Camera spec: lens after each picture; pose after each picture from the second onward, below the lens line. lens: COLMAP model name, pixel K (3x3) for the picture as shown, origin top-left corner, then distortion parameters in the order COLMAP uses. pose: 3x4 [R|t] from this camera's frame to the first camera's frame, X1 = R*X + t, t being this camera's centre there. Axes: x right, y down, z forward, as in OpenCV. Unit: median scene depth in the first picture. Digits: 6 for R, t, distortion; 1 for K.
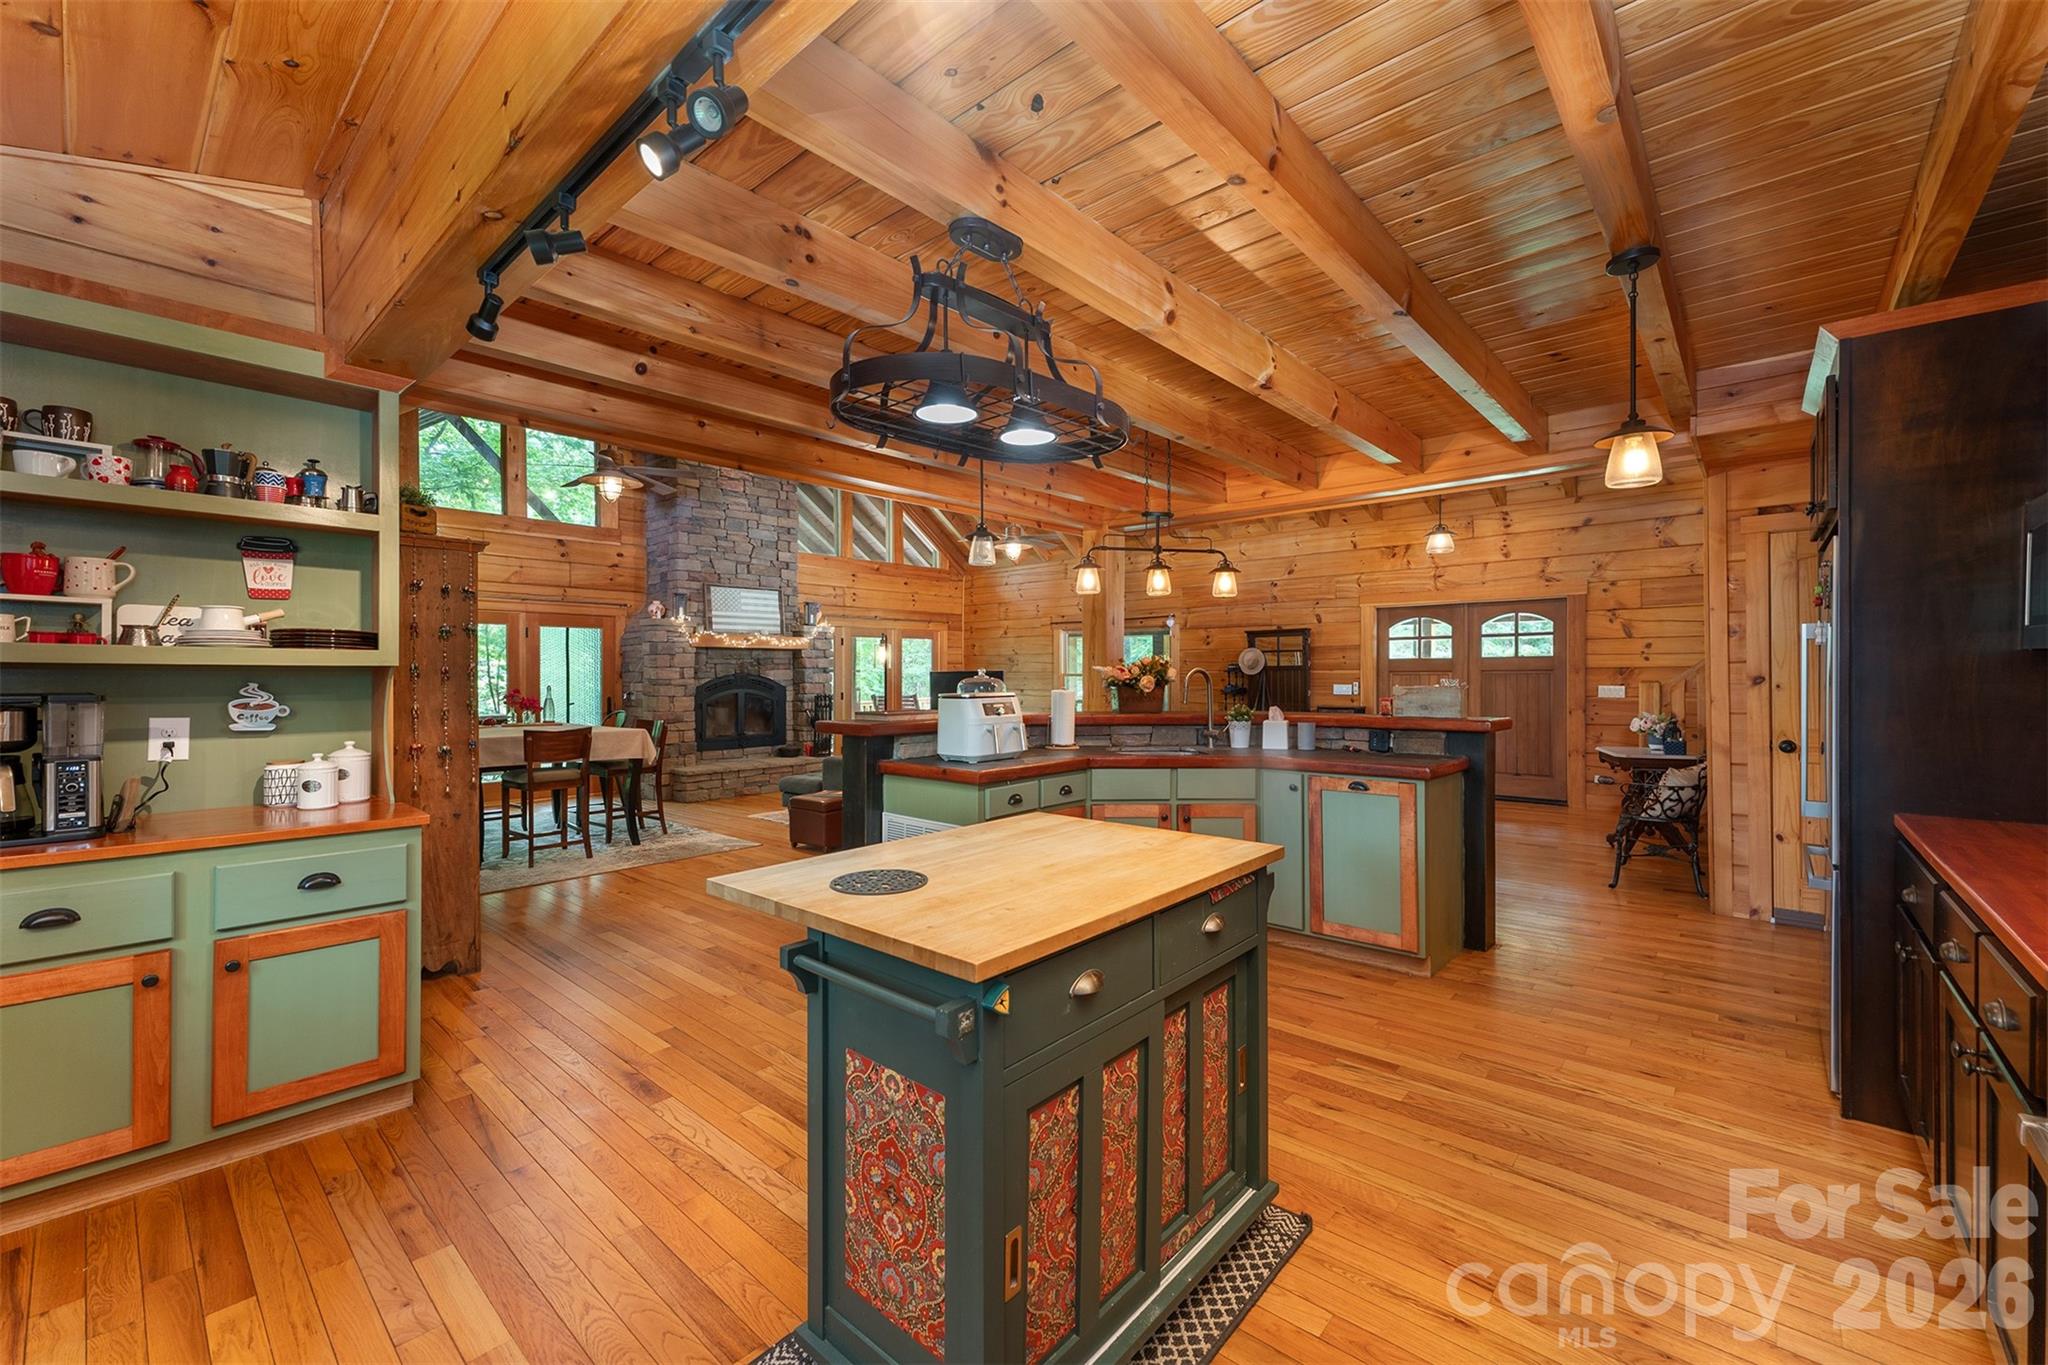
lens RADIAL K [[831.4, 0, 1020.7], [0, 831.4, 661.8], [0, 0, 1]] dist [0.005603, -0.002221]
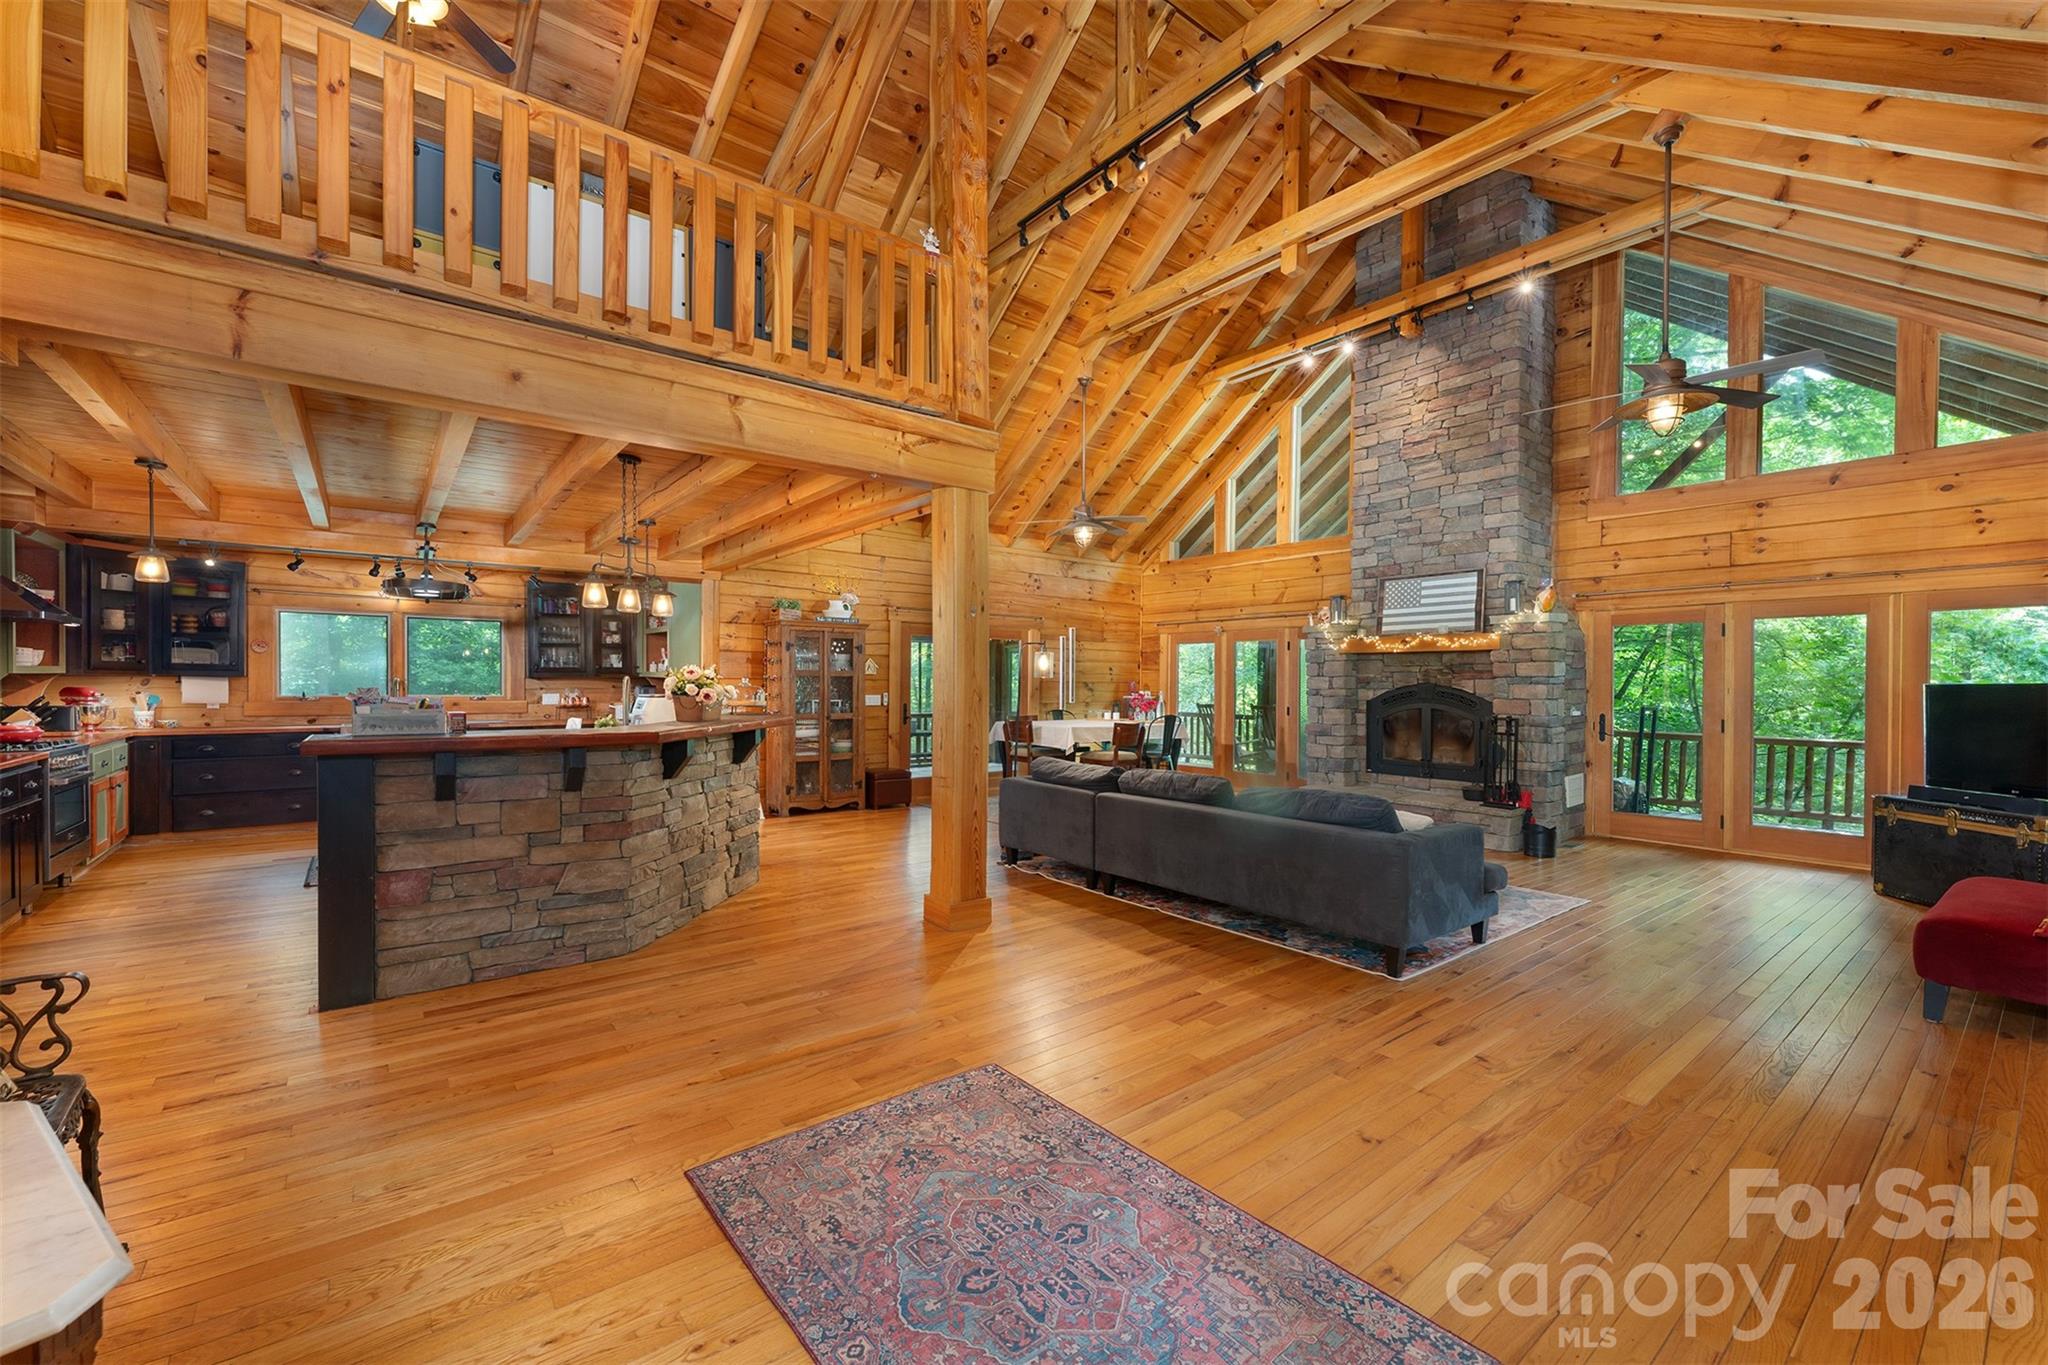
lens RADIAL K [[831.4, 0, 1015.8], [0, 831.4, 689.4], [0, 0, 1]] dist [0.005603, -0.002221]
pose [[-0.177486, 0.015841, -0.983996, 0.546932], [0.008138, 0.999860, 0.014629, 0.004804], [0.984090, -0.005411, -0.177590, 0.795351]]
